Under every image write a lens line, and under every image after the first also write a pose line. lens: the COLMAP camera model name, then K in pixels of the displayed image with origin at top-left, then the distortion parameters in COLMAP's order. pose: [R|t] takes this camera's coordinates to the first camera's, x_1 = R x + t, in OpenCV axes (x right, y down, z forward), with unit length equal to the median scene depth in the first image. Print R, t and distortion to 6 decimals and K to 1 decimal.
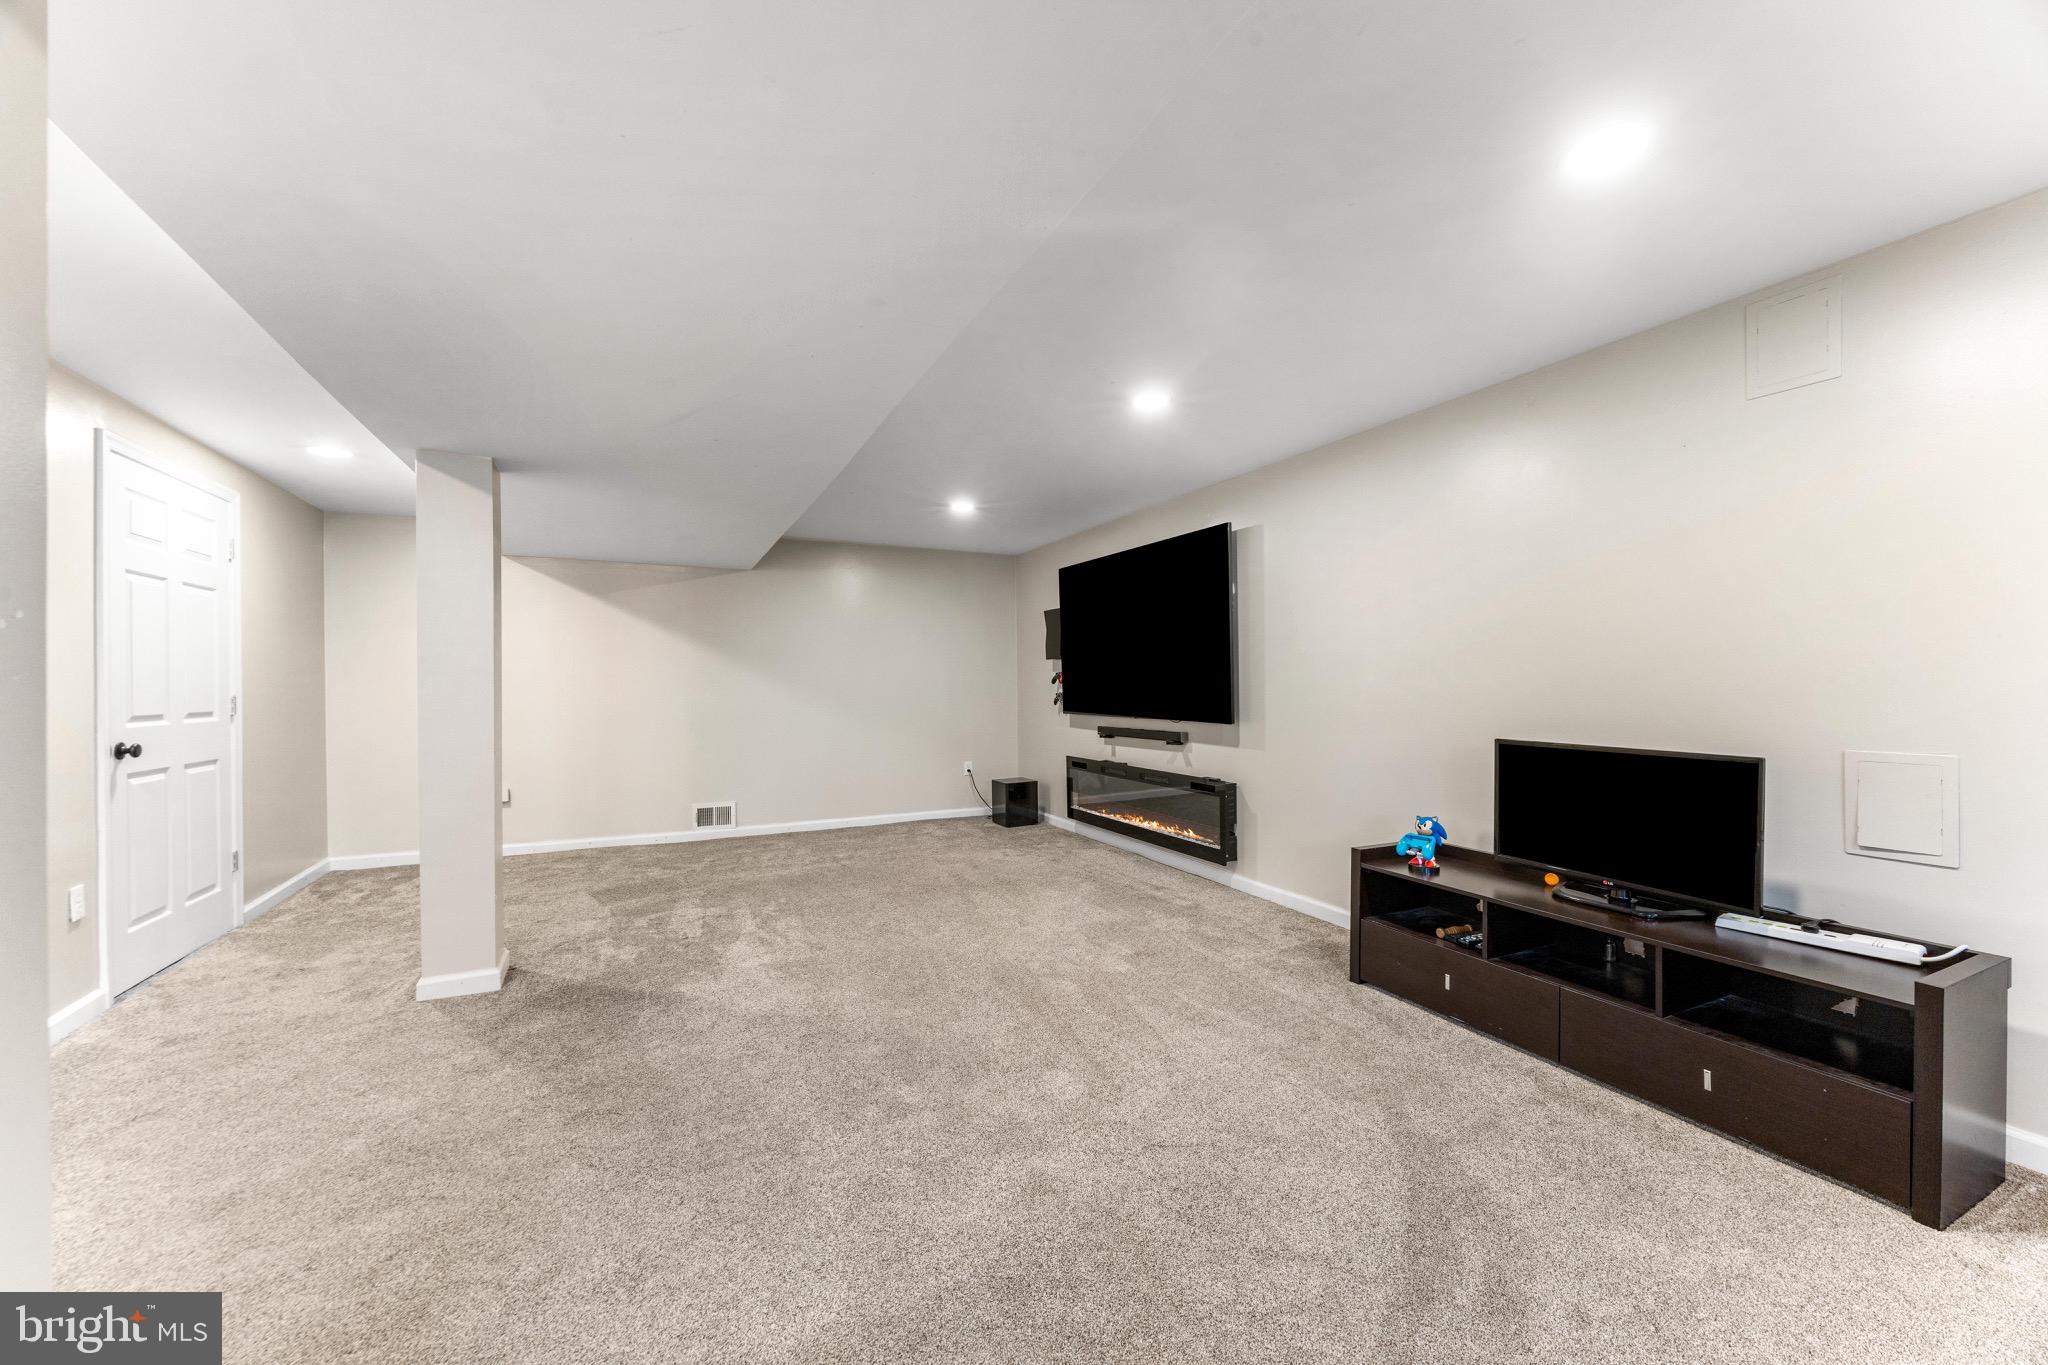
lens RADIAL K [[795.0, 0, 1026.5], [0, 795.0, 696.4], [0, 0, 1]] dist [-0.000902, -0.000261]
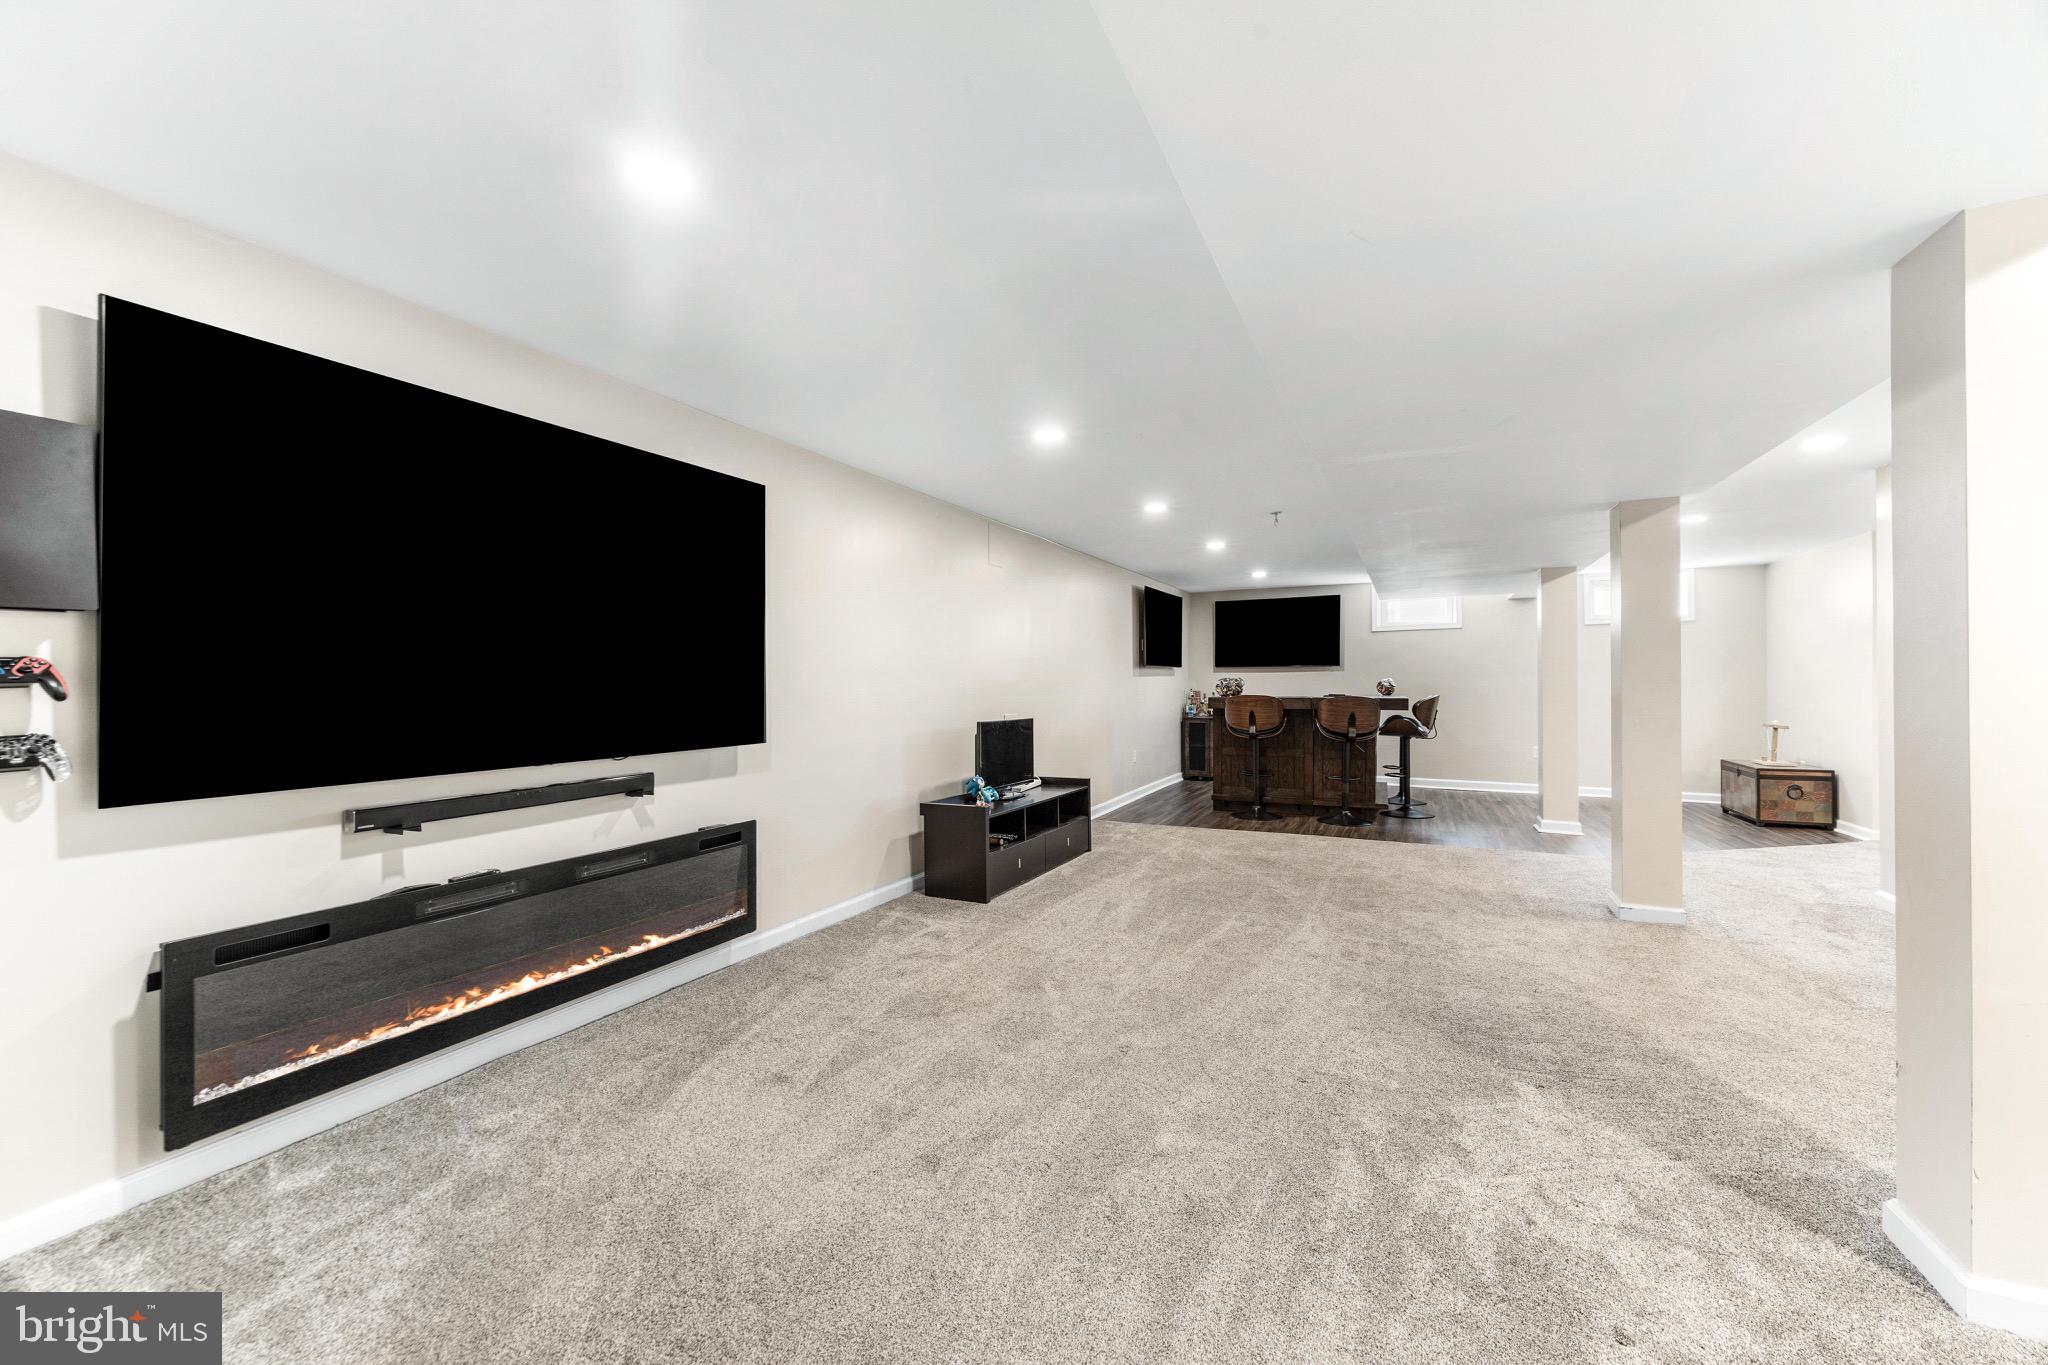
lens RADIAL K [[795.0, 0, 1026.5], [0, 795.0, 696.4], [0, 0, 1]] dist [-0.000902, -0.000261]
pose [[-0.633260, -0.001088, 0.773938, -0.440744], [0.019099, 0.999673, 0.017033, -0.015761], [-0.773703, 0.025567, -0.633032, 1.140375]]
